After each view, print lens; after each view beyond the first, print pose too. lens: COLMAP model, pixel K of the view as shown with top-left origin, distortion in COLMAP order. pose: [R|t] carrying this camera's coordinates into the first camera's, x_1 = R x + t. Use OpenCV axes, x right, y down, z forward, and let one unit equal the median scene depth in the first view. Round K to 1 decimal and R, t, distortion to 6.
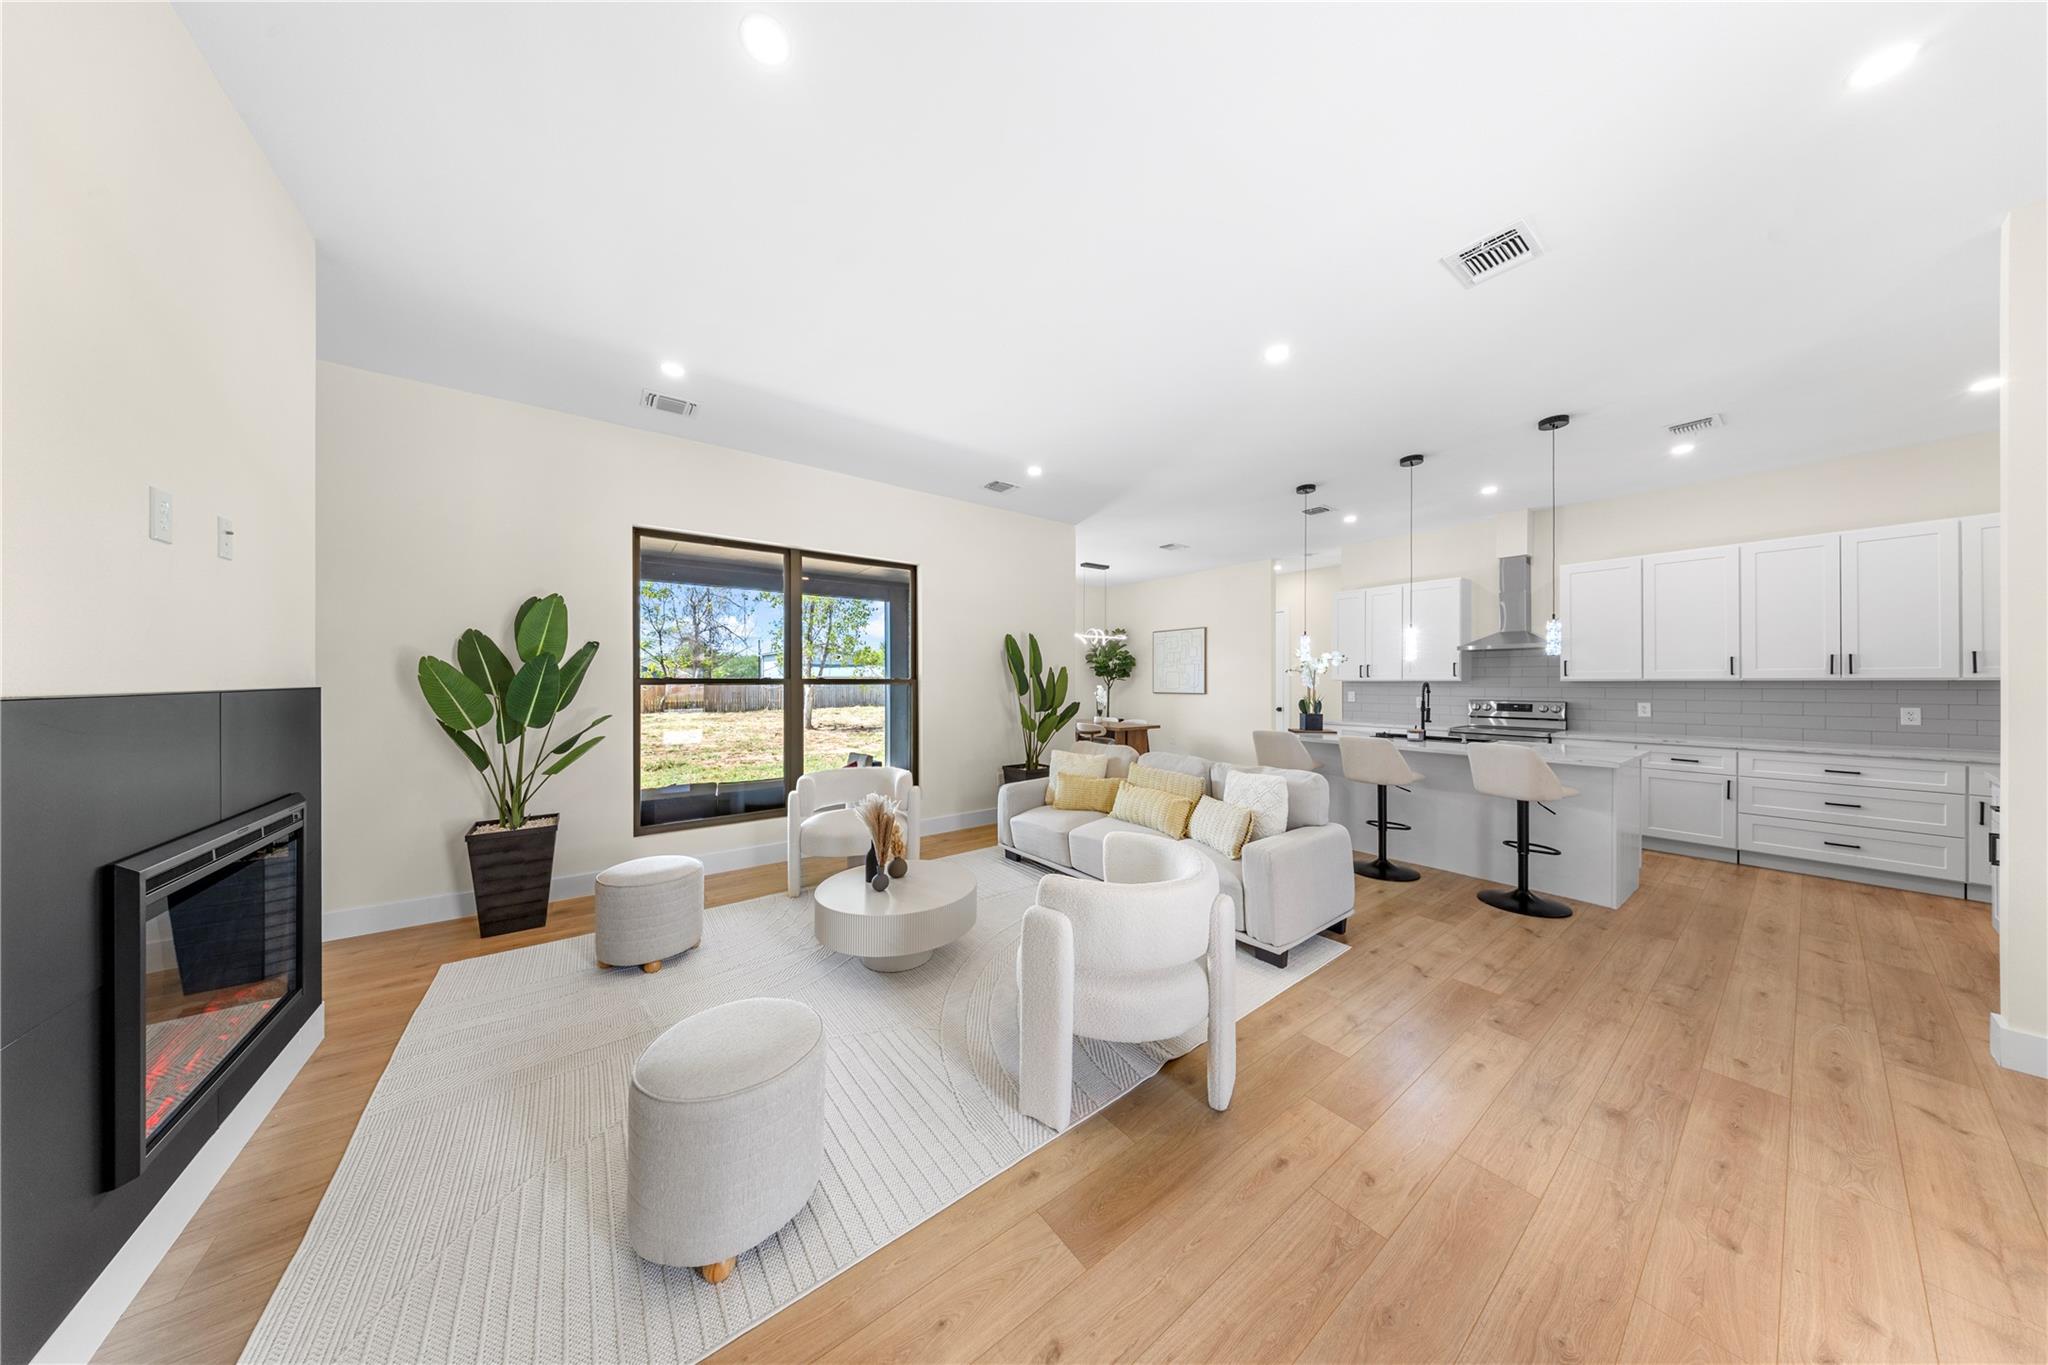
lens RADIAL K [[588.6, 0, 1015.4], [0, 588.6, 682.8], [0, 0, 1]] dist [-0.001210, 0.000096]
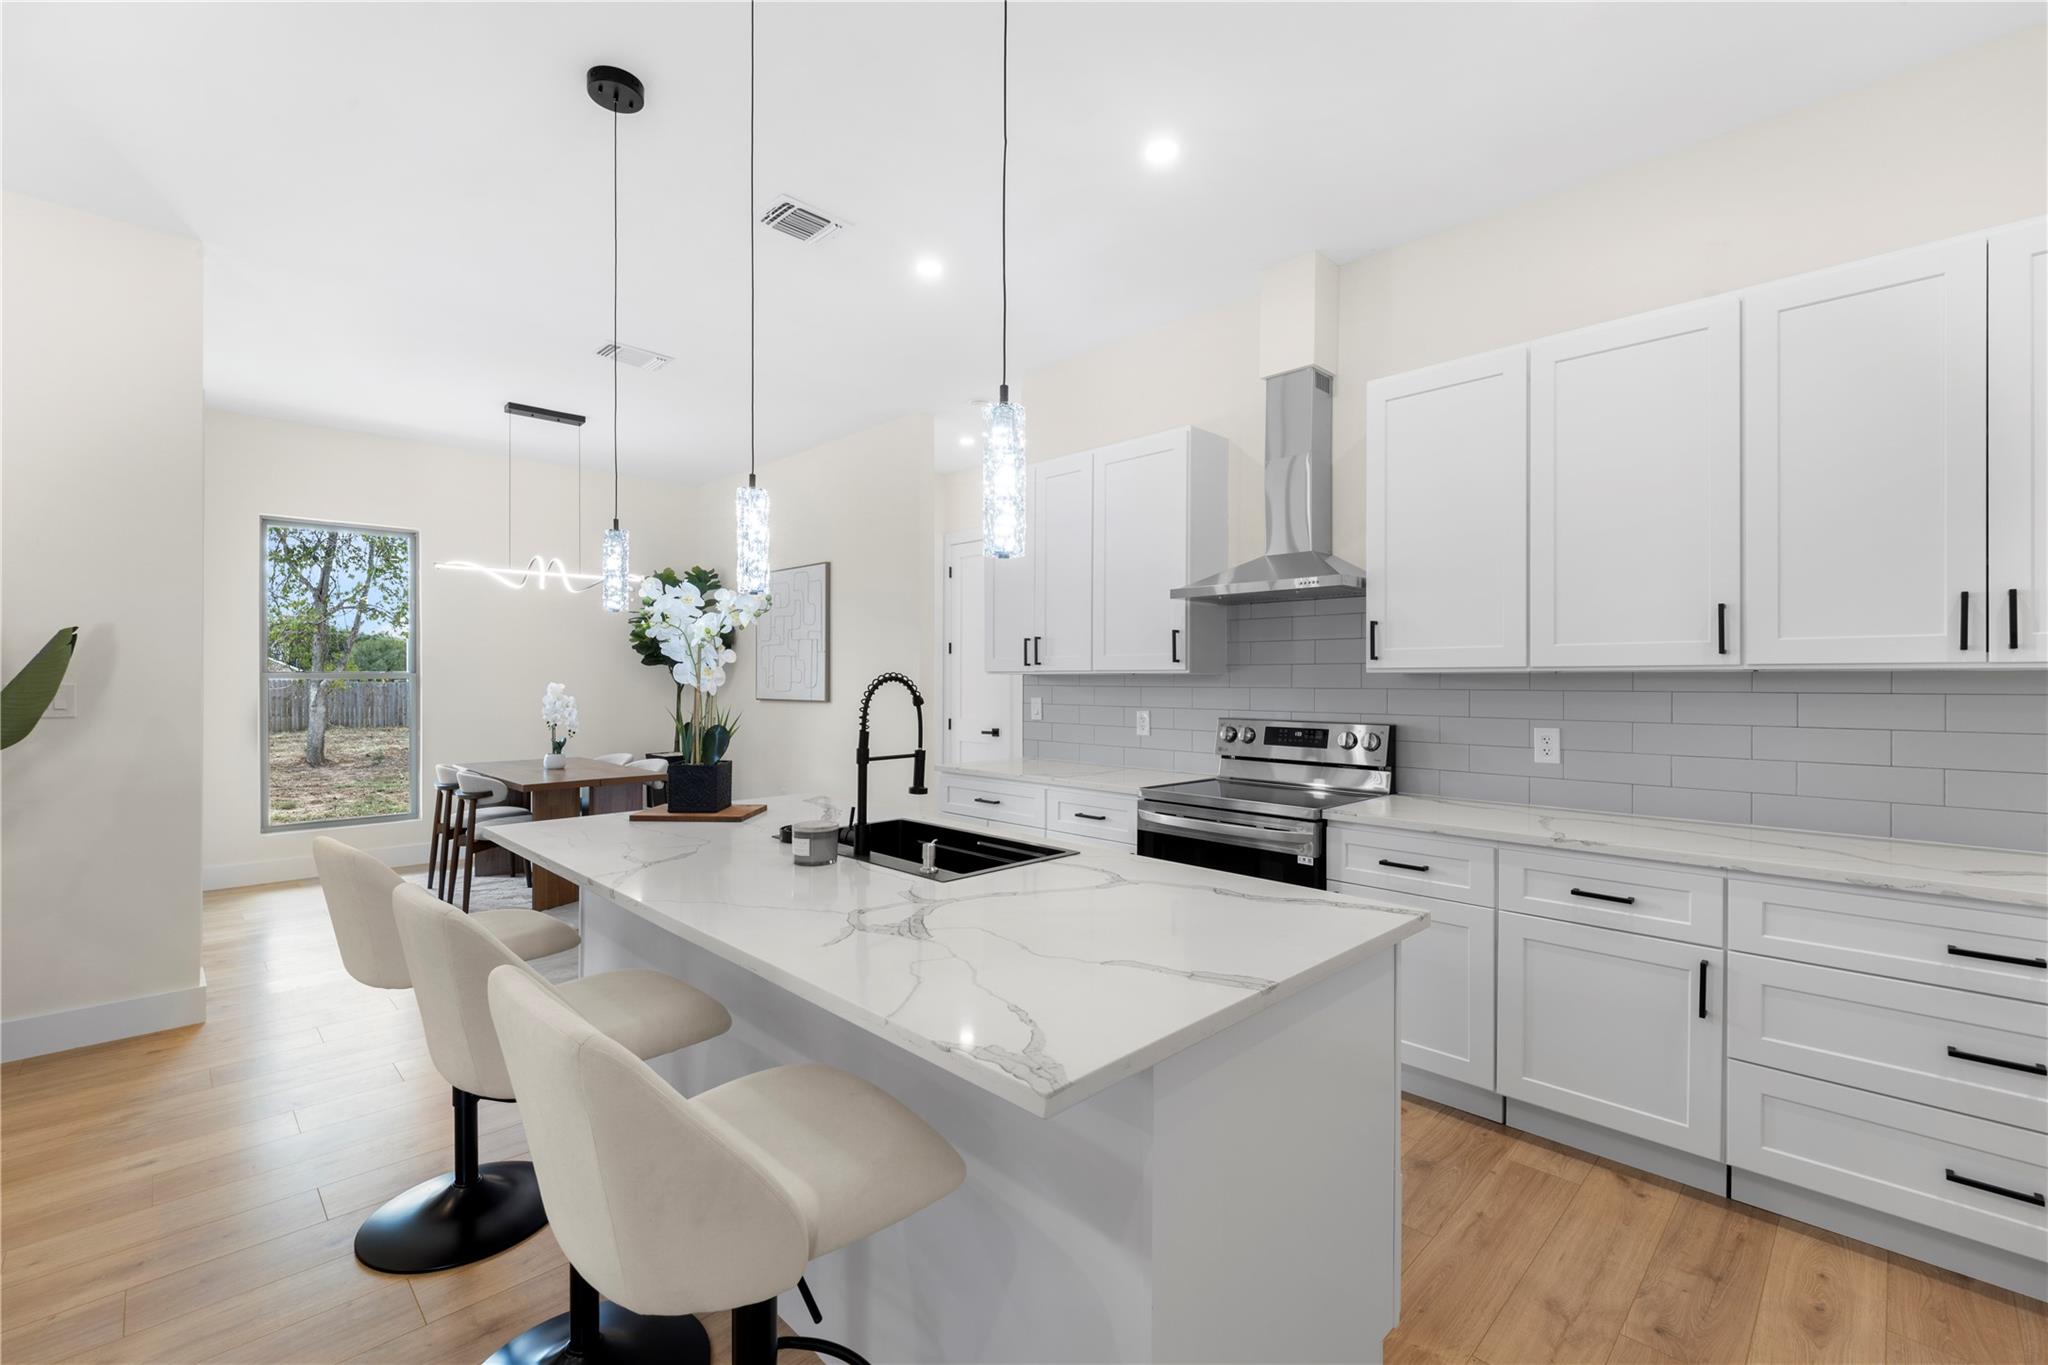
lens RADIAL K [[874.4, 0, 1006.6], [0, 874.4, 682.3], [0, 0, 1]] dist [0.004390, -0.001378]
pose [[0.990643, 0.002415, 0.136457, 0.713448], [-0.002410, 0.999997, -0.000200, 0.004950], [-0.136457, -0.000131, 0.990646, 0.529230]]
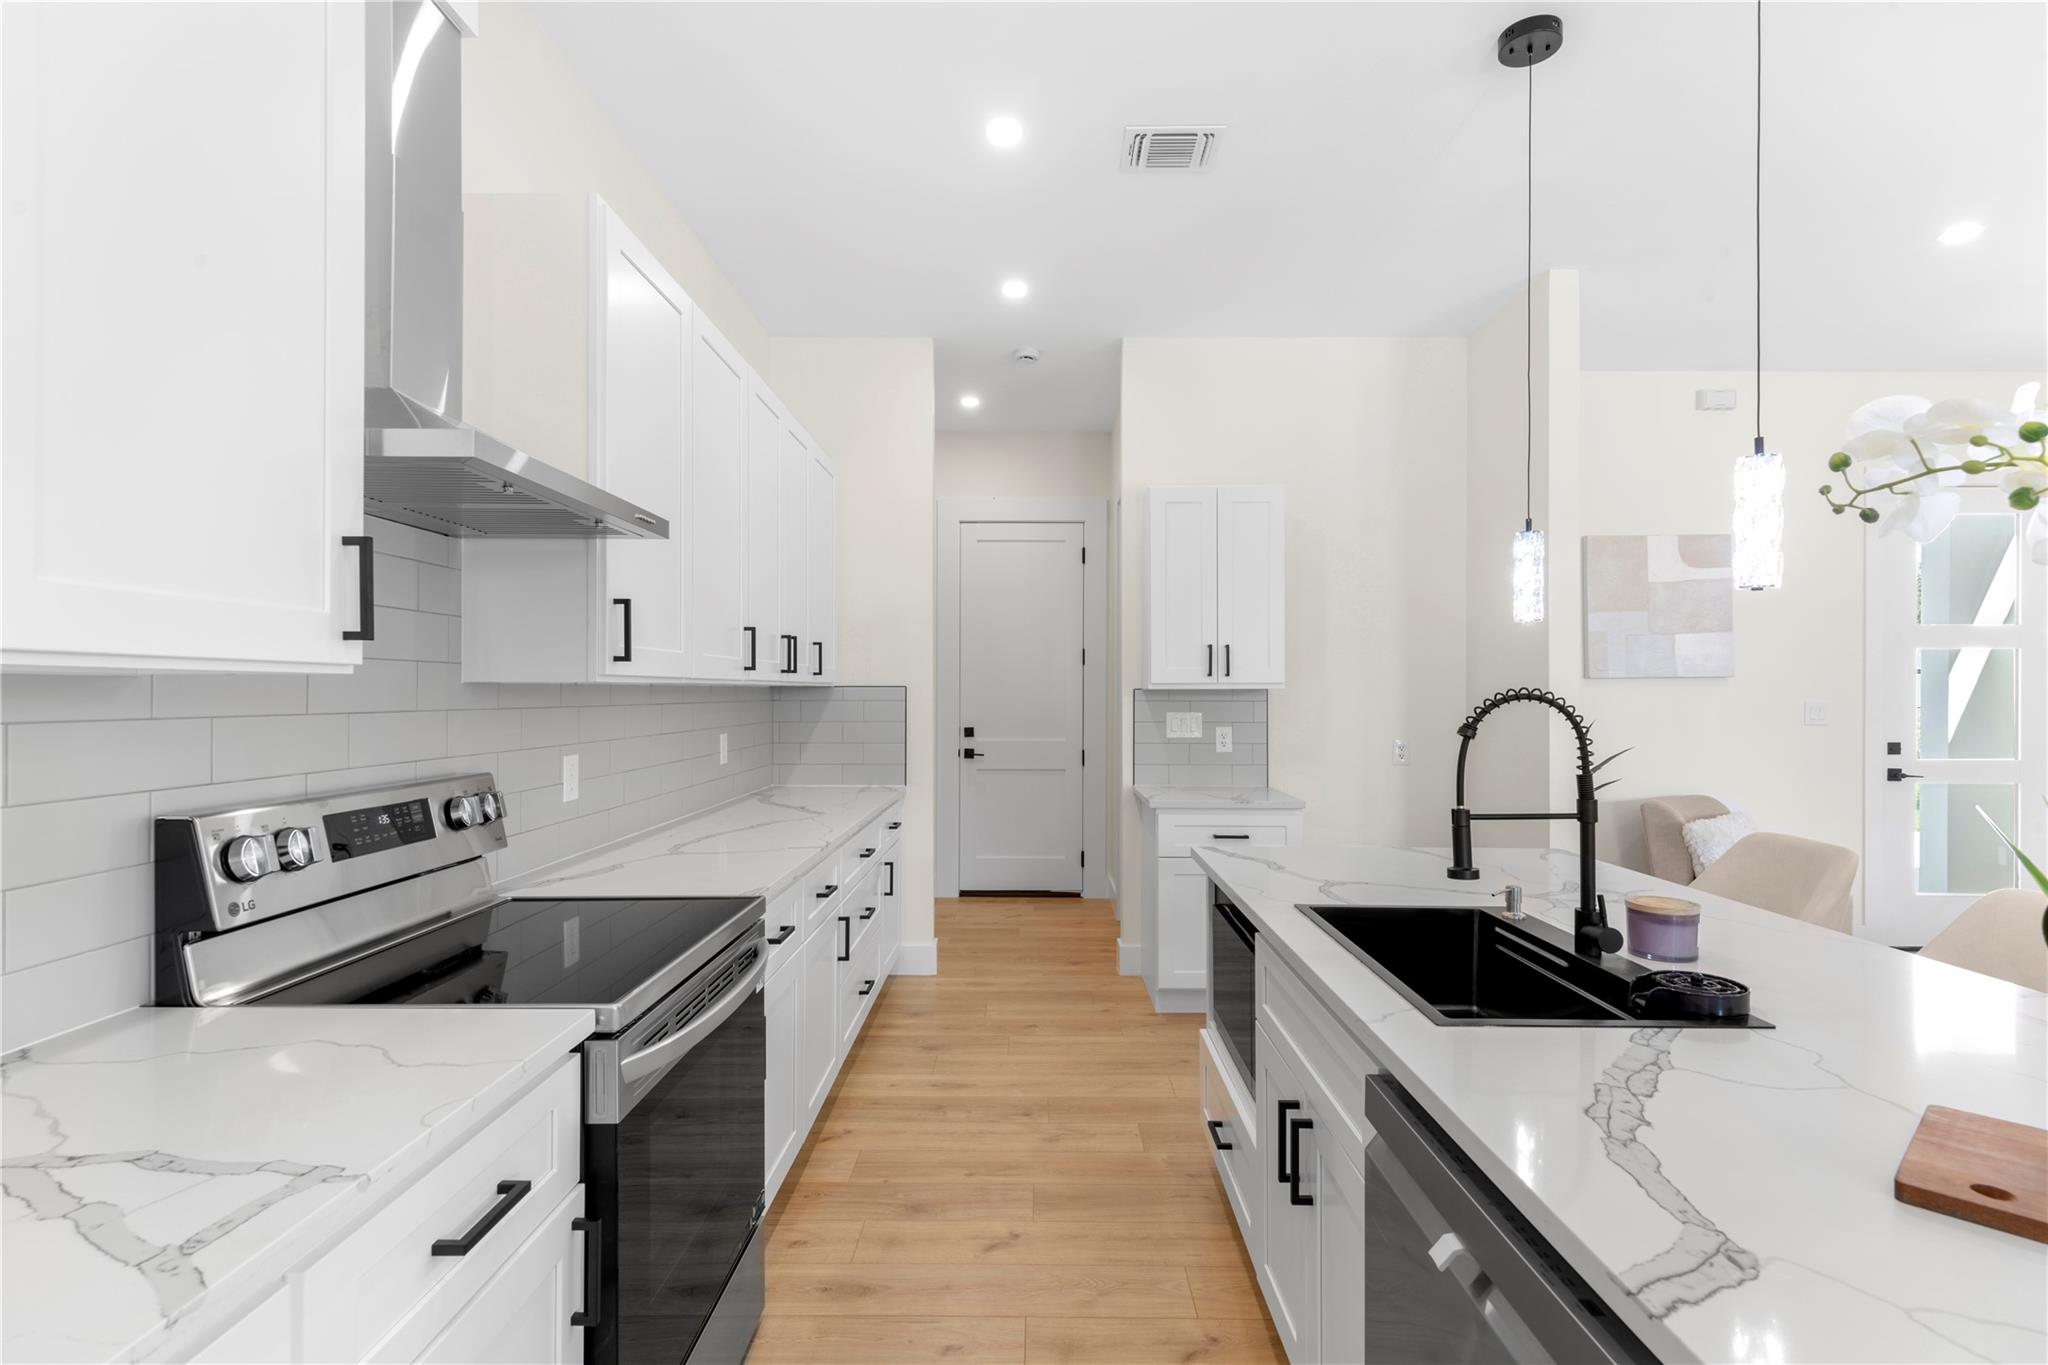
lens RADIAL K [[989.2, 0, 1032.1], [0, 989.2, 688.6], [0, 0, 1]] dist [-0.000153, -0.000665]
pose [[-0.805562, 0.000852, 0.592511, 0.648283], [-0.000201, 0.999999, -0.001712, 0.000344], [-0.592511, -0.001498, -0.805561, 1.431026]]
